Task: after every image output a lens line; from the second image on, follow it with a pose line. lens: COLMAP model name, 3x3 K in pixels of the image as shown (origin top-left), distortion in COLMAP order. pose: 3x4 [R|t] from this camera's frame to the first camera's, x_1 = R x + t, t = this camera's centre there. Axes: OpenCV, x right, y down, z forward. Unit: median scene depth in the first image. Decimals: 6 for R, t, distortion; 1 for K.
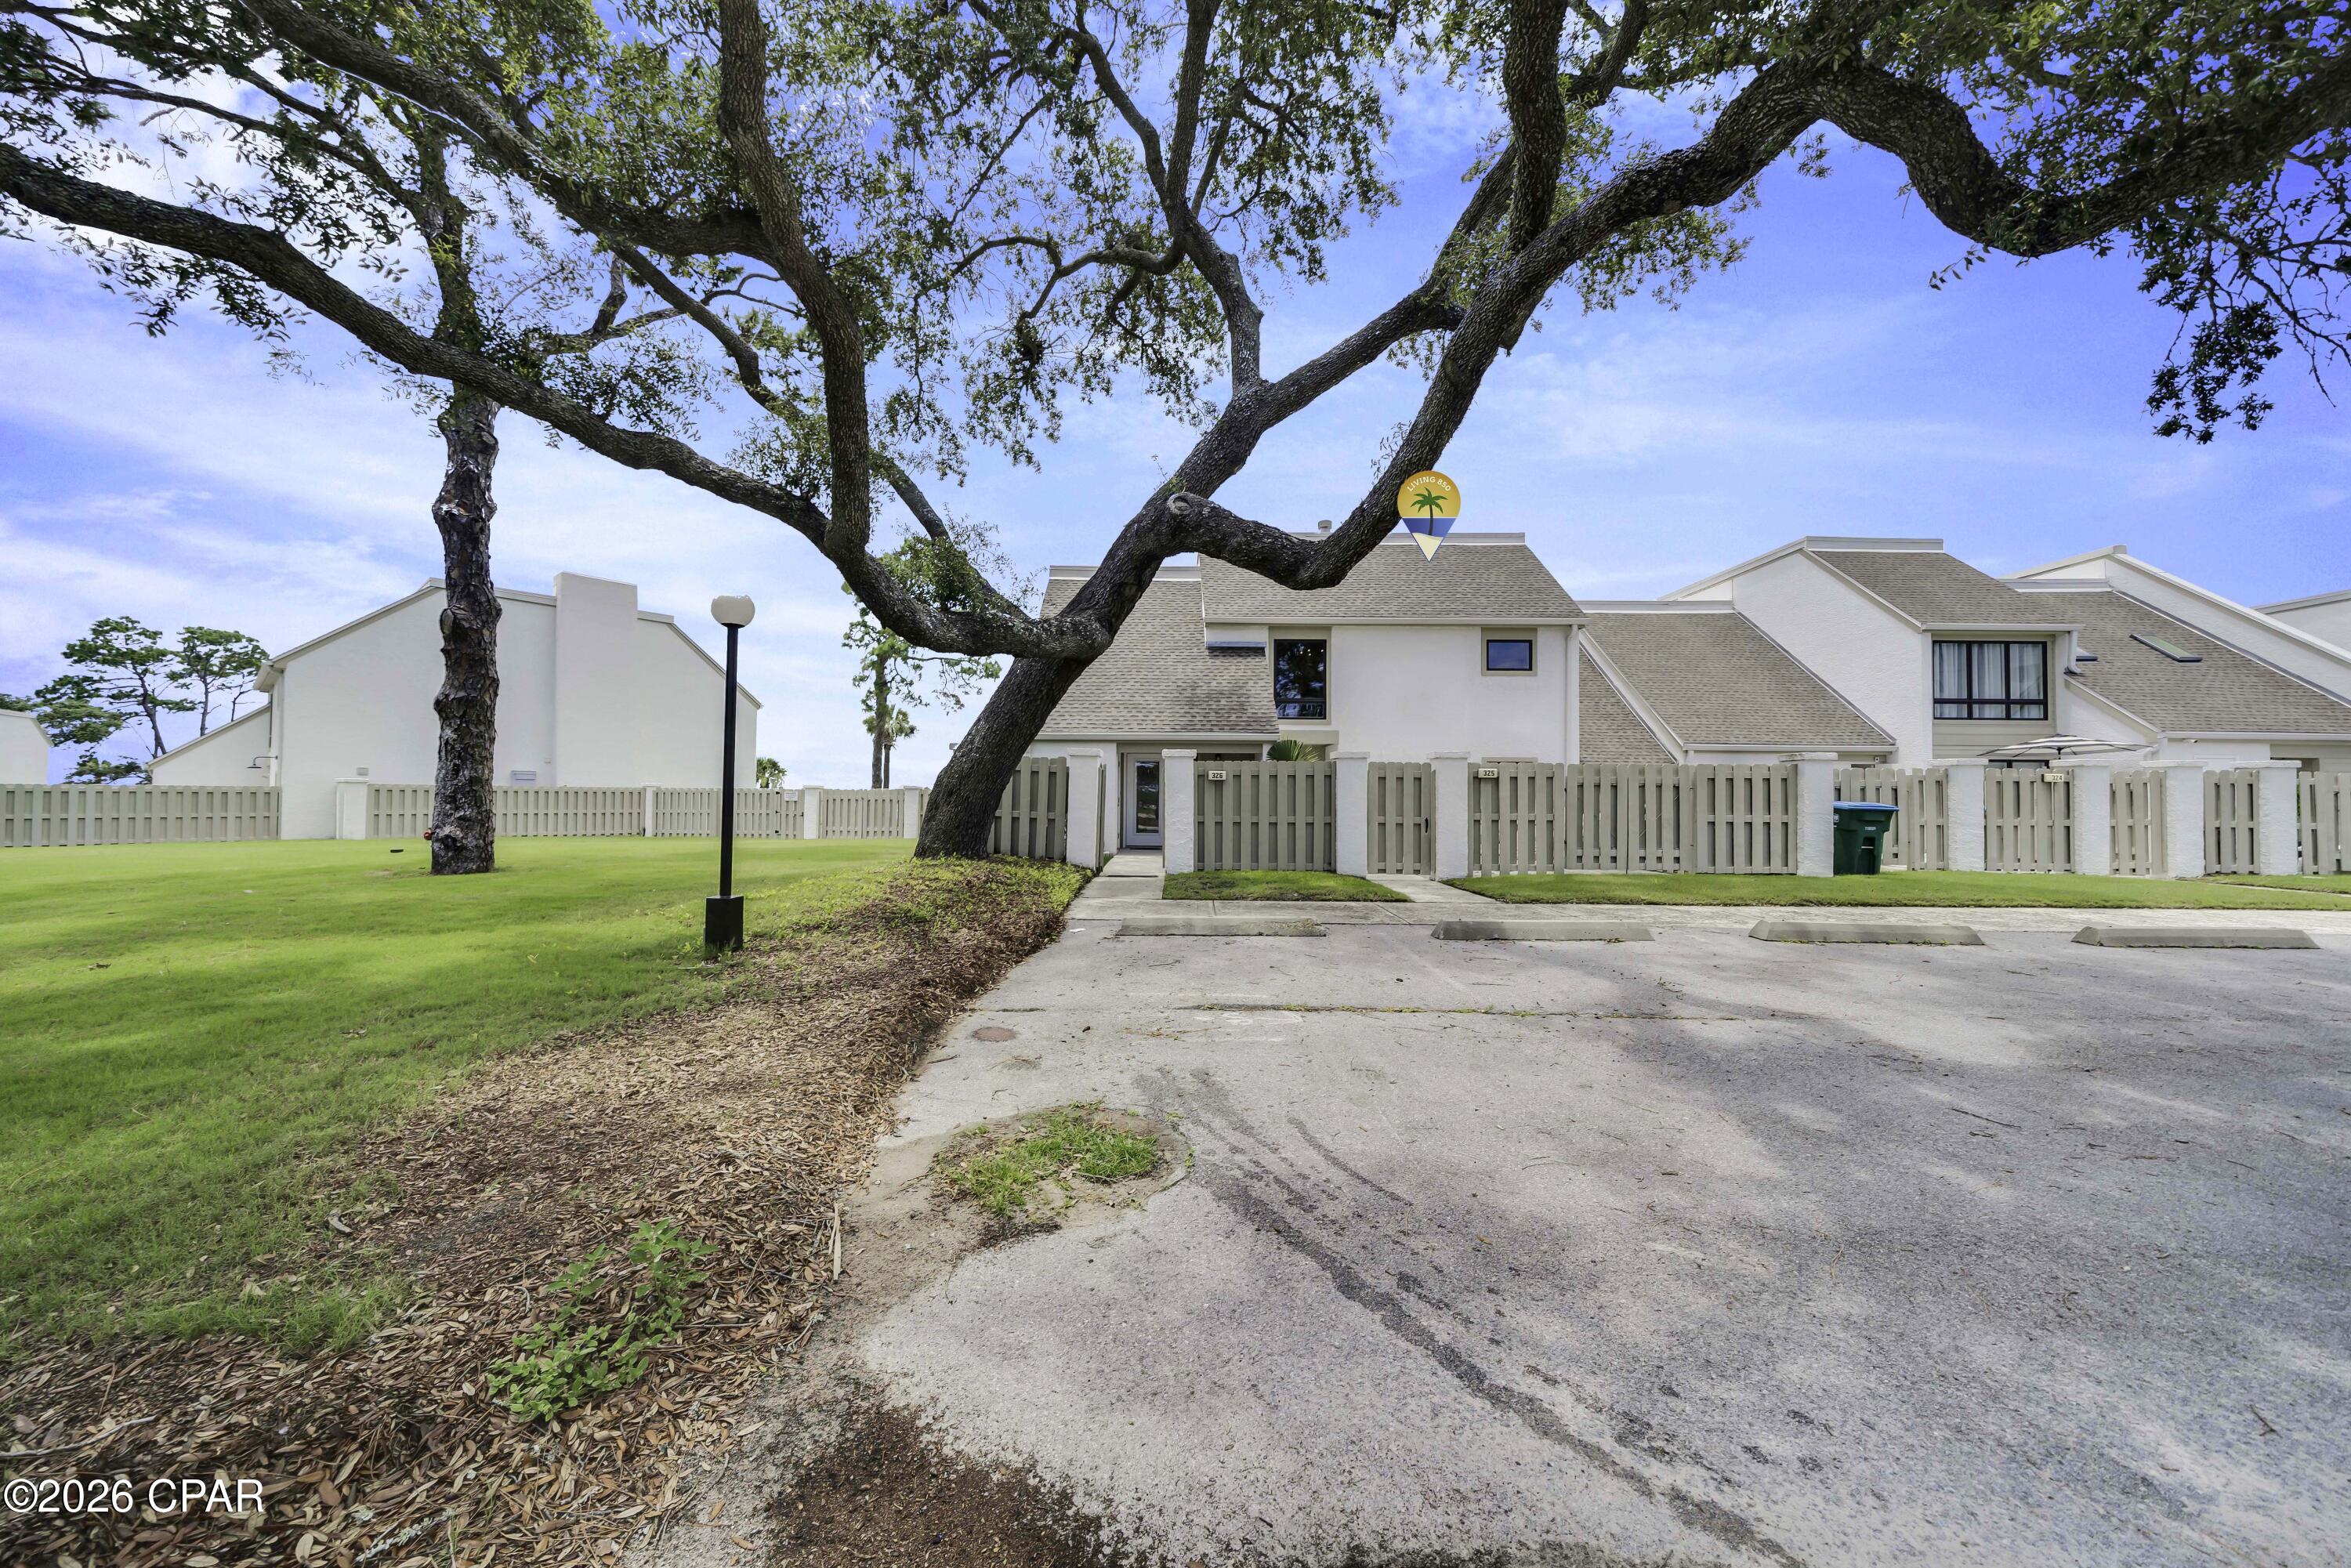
lens RADIAL K [[810.8, 0, 1168.0], [0, 810.8, 786.2], [0, 0, 1]] dist [-0.003988, -0.000083]
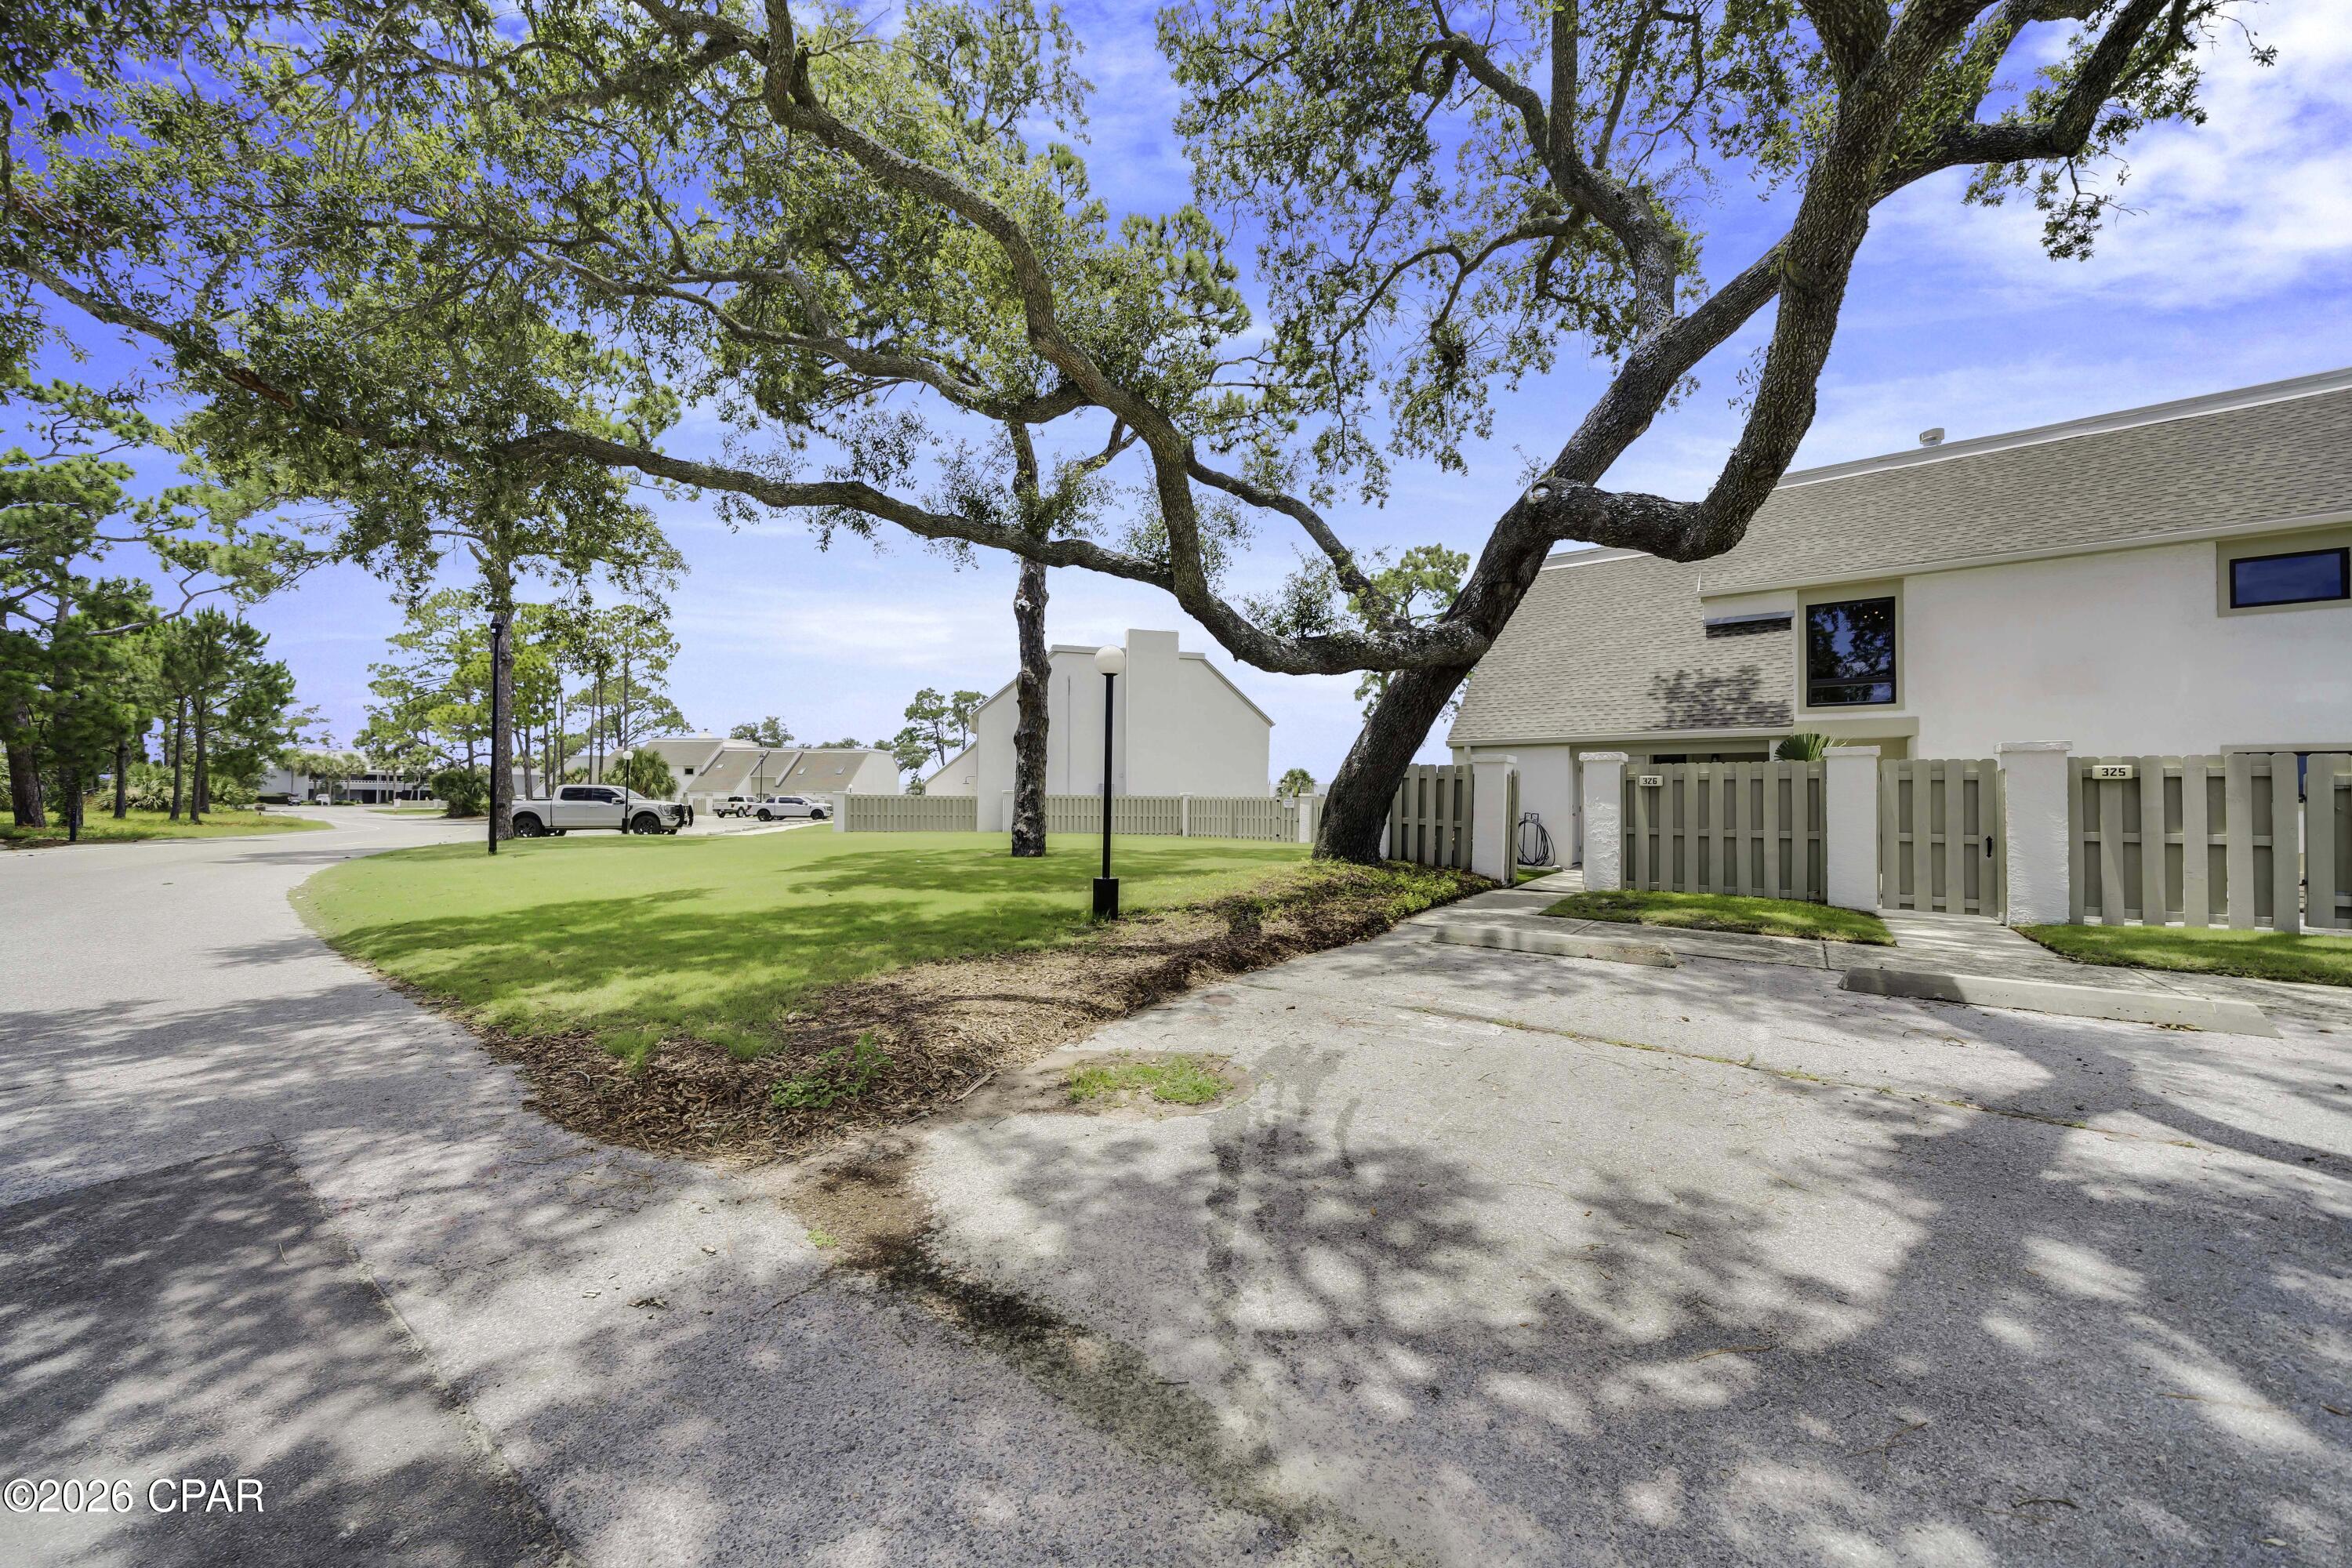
lens RADIAL K [[818.4, 0, 1165.3], [0, 818.4, 788.7], [0, 0, 1]] dist [0.000596, 0.000027]
pose [[0.801723, -0.008222, -0.597639, 0.151427], [0.004010, 0.999957, -0.008377, 0.000264], [0.597682, 0.004319, 0.801722, -0.009512]]
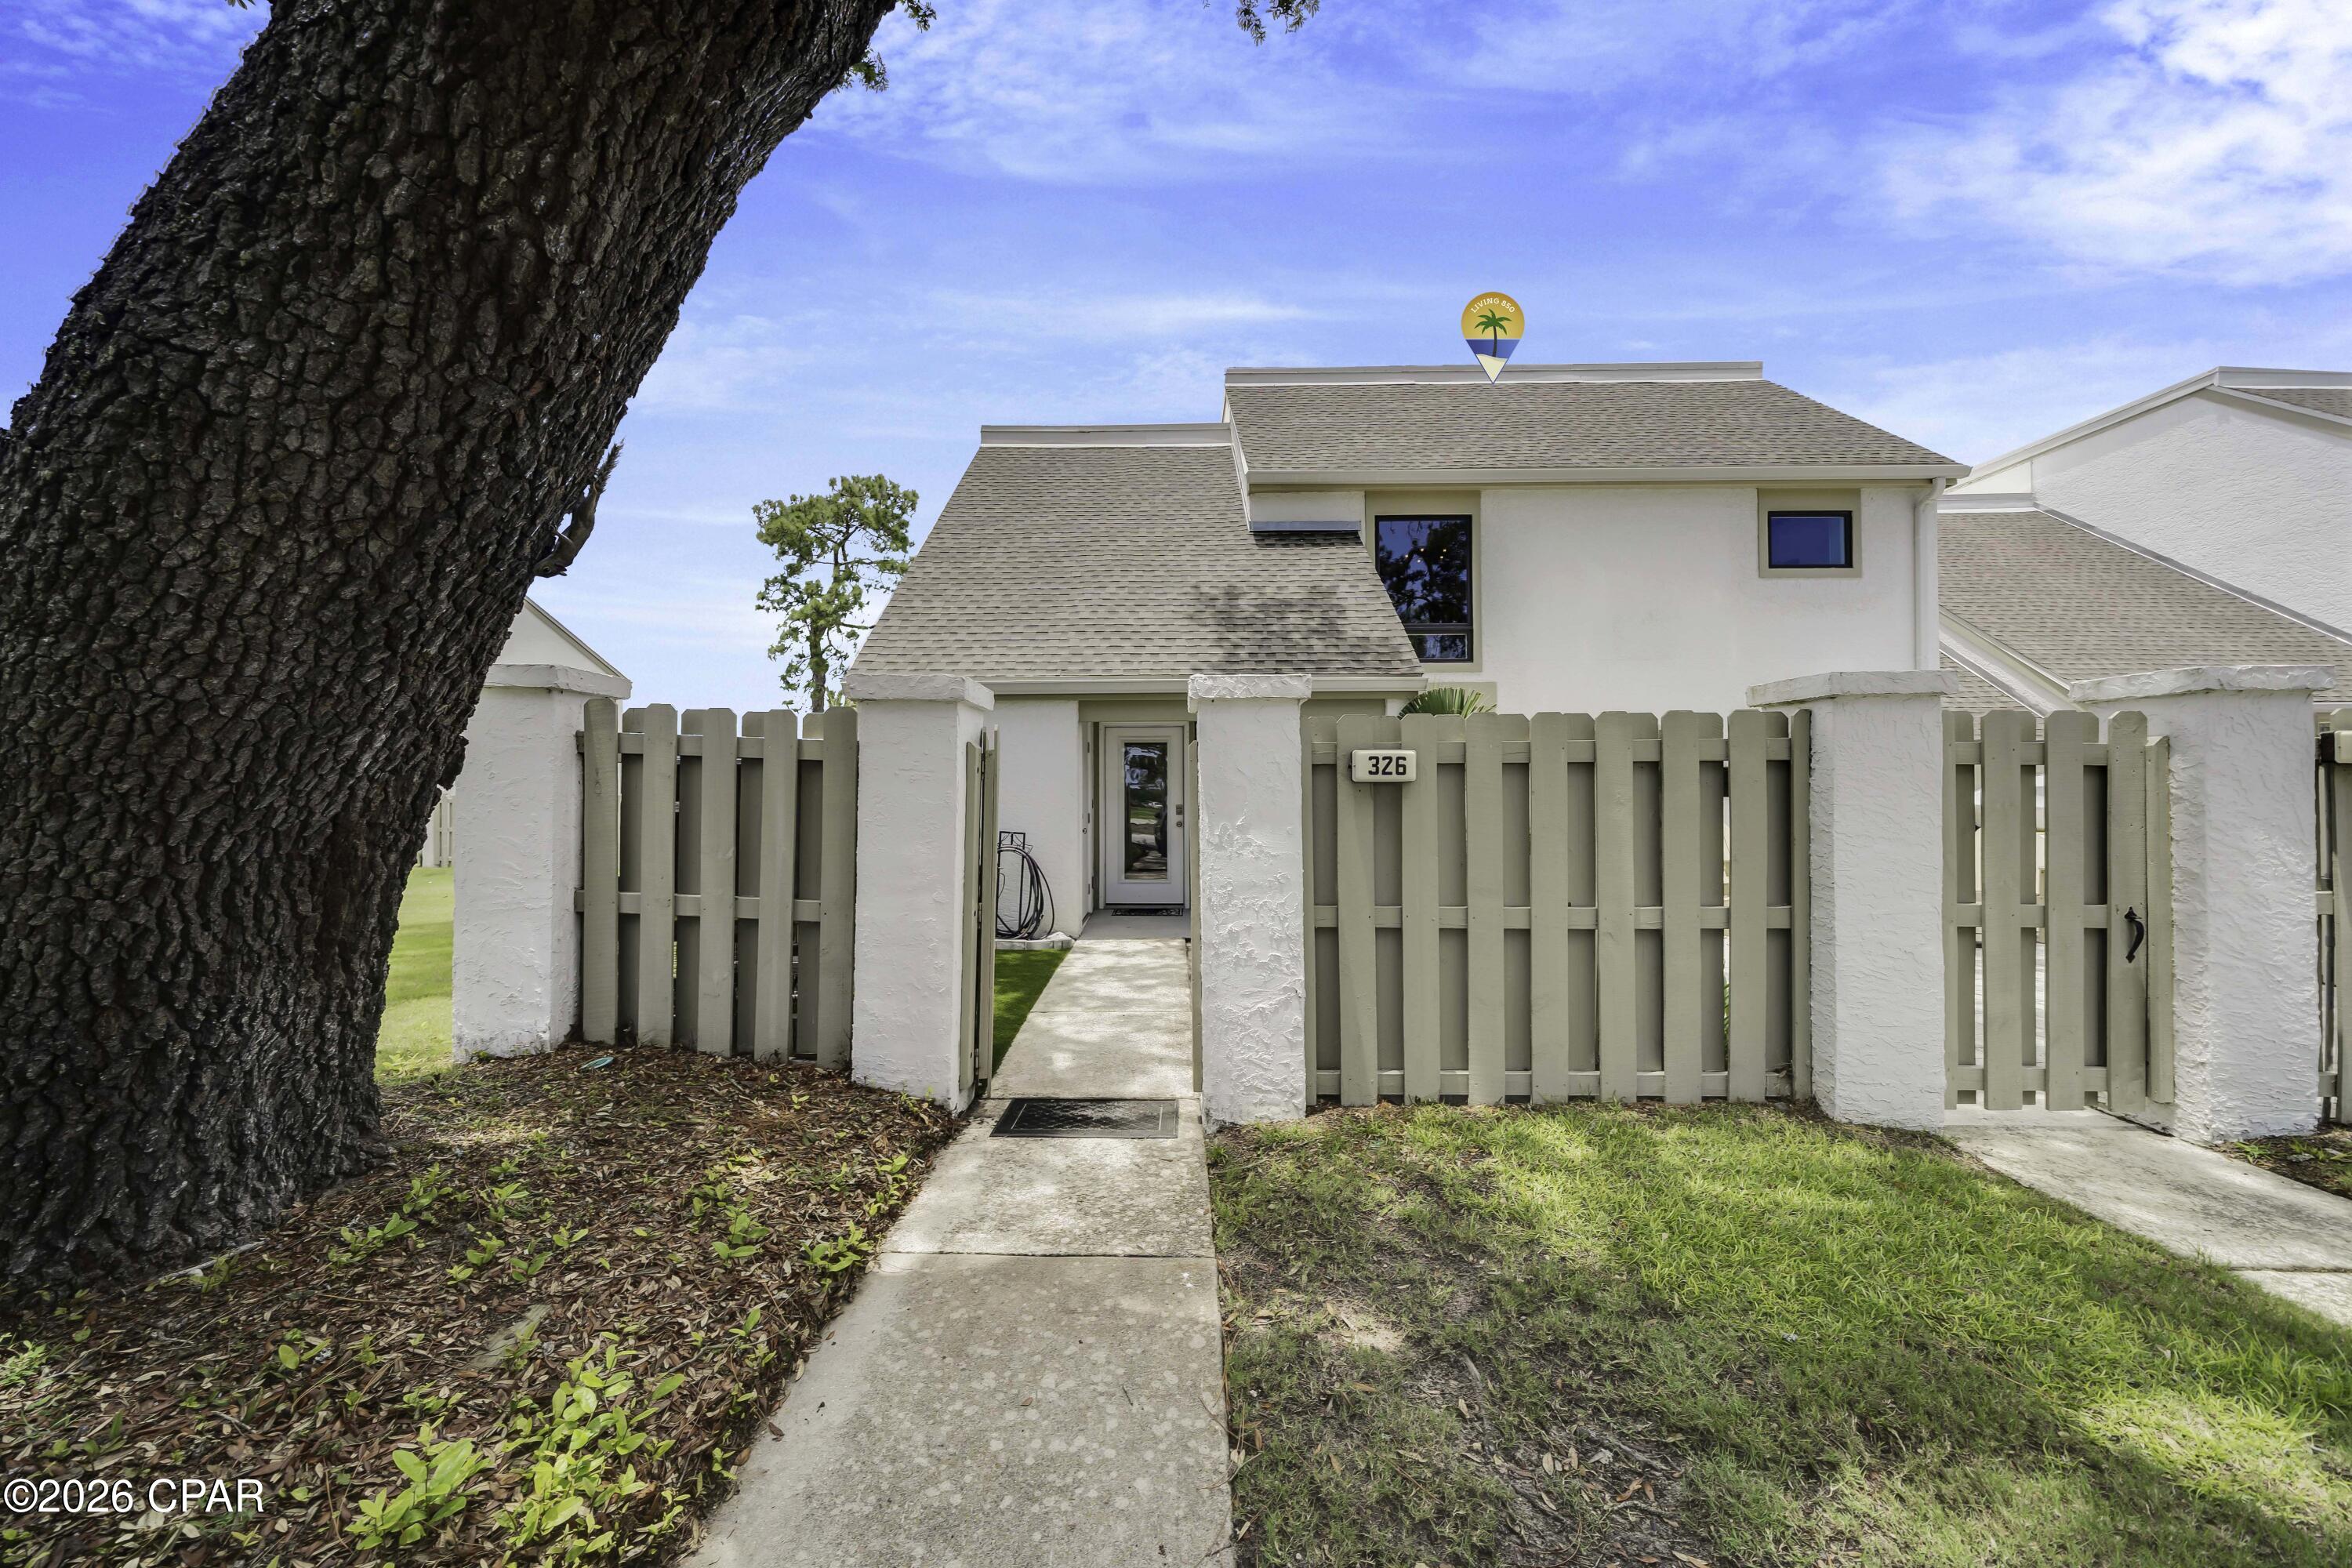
lens RADIAL K [[818.4, 0, 1165.3], [0, 818.4, 788.7], [0, 0, 1]] dist [0.000596, 0.000027]
pose [[0.999931, -0.010987, -0.004227, -0.012868], [0.011031, 0.999885, 0.010442, -0.008179], [0.004112, -0.010488, 0.999937, 0.644914]]
